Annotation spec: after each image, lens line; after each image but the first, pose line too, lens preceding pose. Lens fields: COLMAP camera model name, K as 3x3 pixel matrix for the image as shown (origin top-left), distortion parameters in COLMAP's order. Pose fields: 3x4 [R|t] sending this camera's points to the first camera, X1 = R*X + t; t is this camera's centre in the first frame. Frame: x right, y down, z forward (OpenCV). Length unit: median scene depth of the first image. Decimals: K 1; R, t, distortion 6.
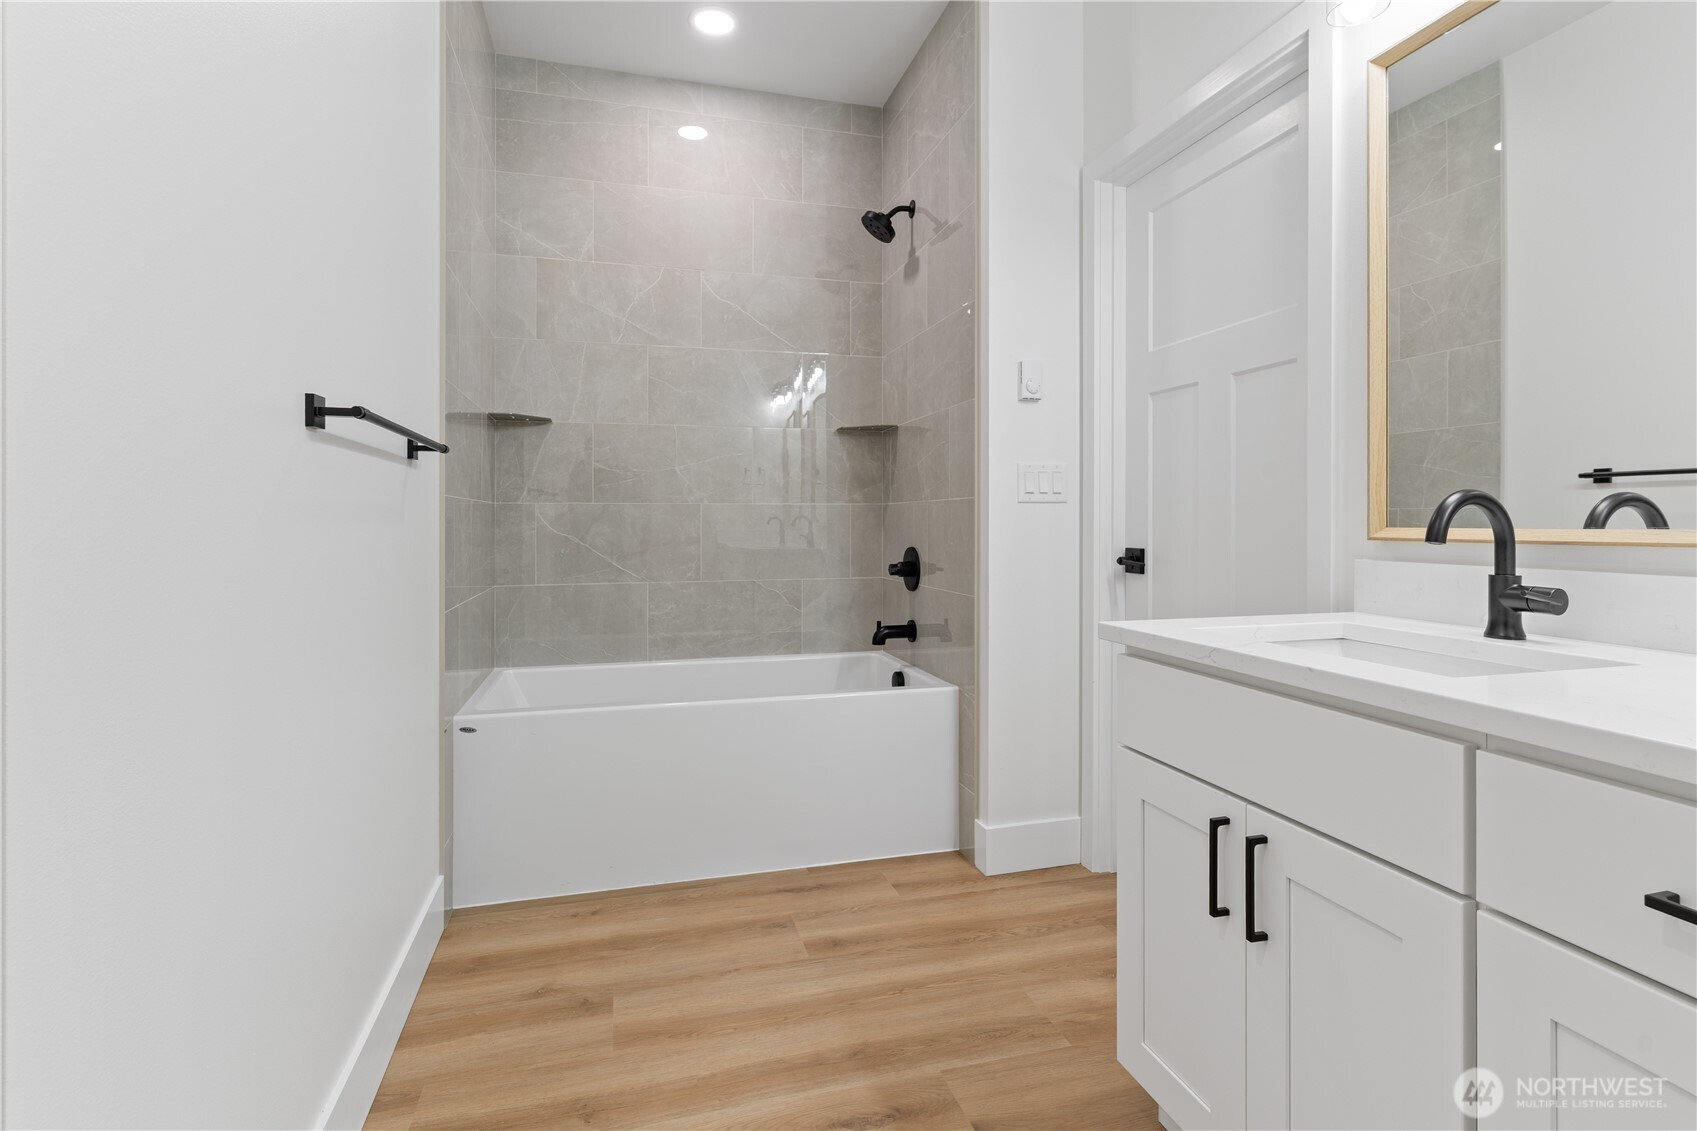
lens RADIAL K [[818.5, 0, 850.8], [0, 818.5, 521.9], [0, 0, 1]] dist [-0.001796, -0.000337]
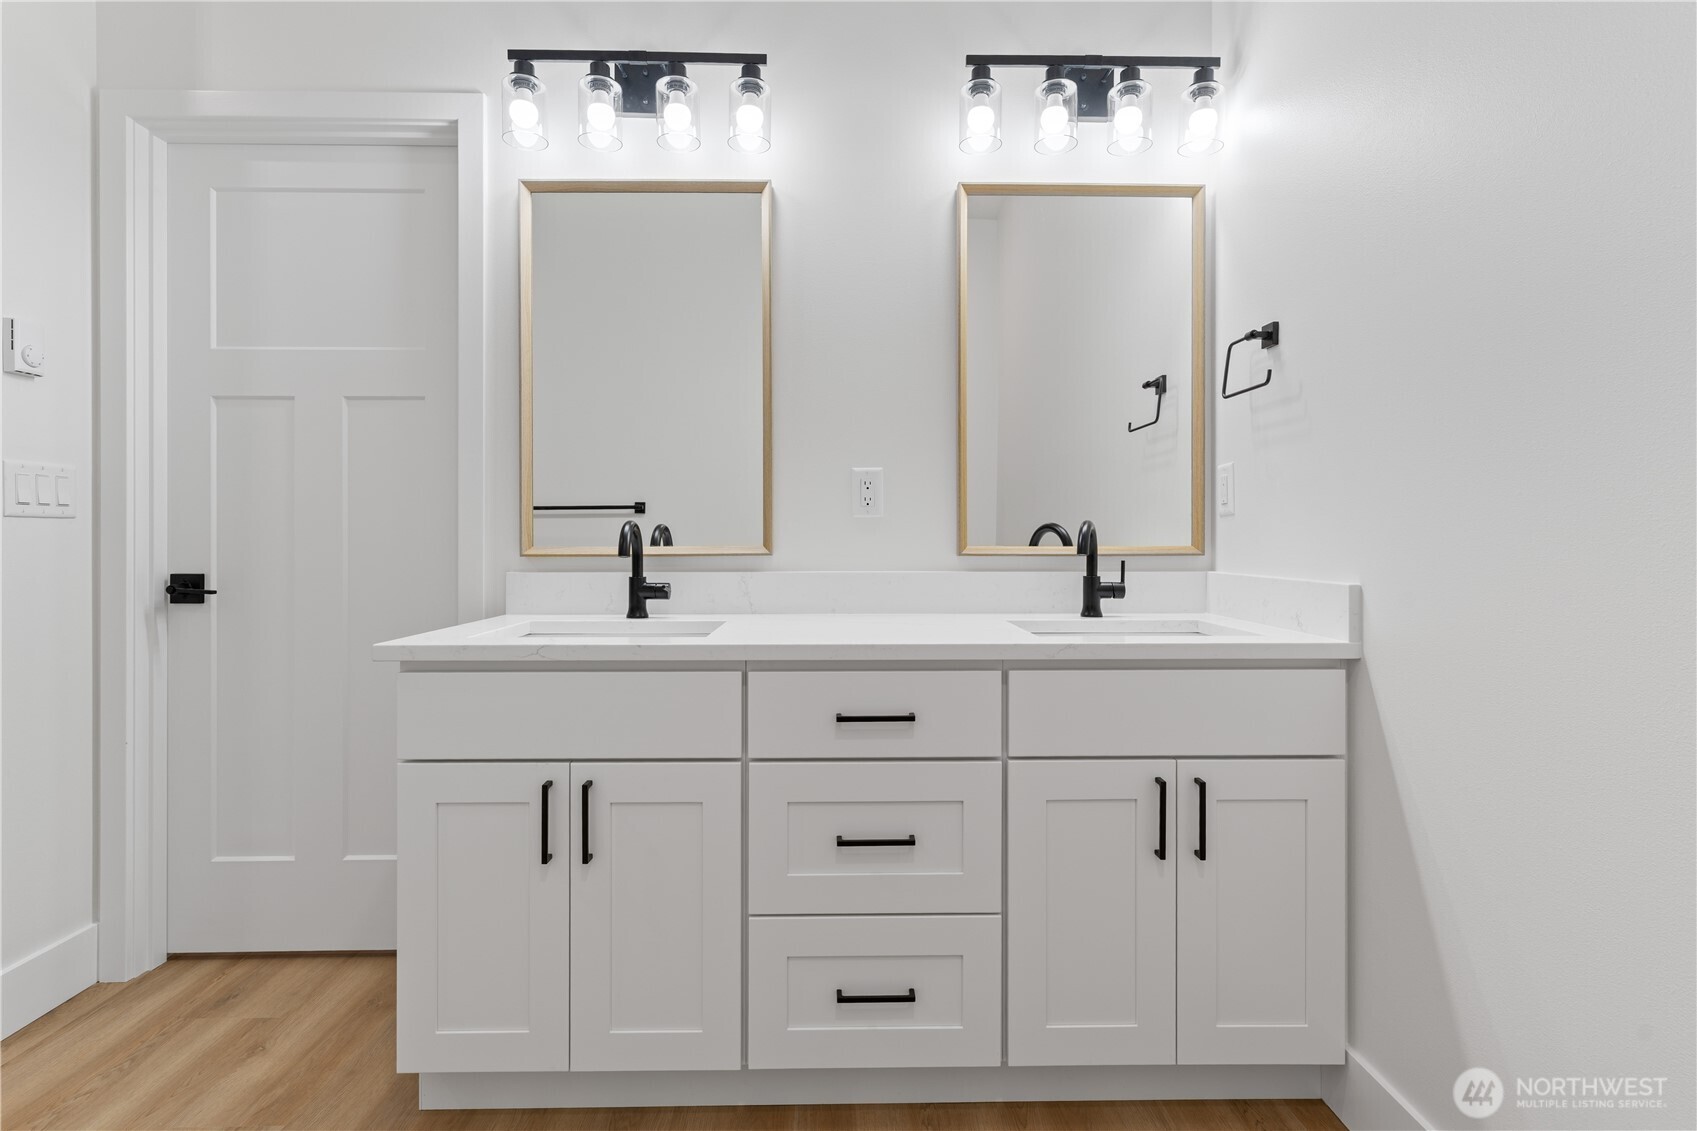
lens RADIAL K [[818.5, 0, 847.7], [0, 818.5, 541.3], [0, 0, 1]] dist [-0.001796, -0.000337]
pose [[0.256089, -0.002065, 0.966651, -0.323091], [0.002036, 0.999997, 0.001597, -0.001773], [-0.966651, 0.001559, 0.256092, 0.125607]]
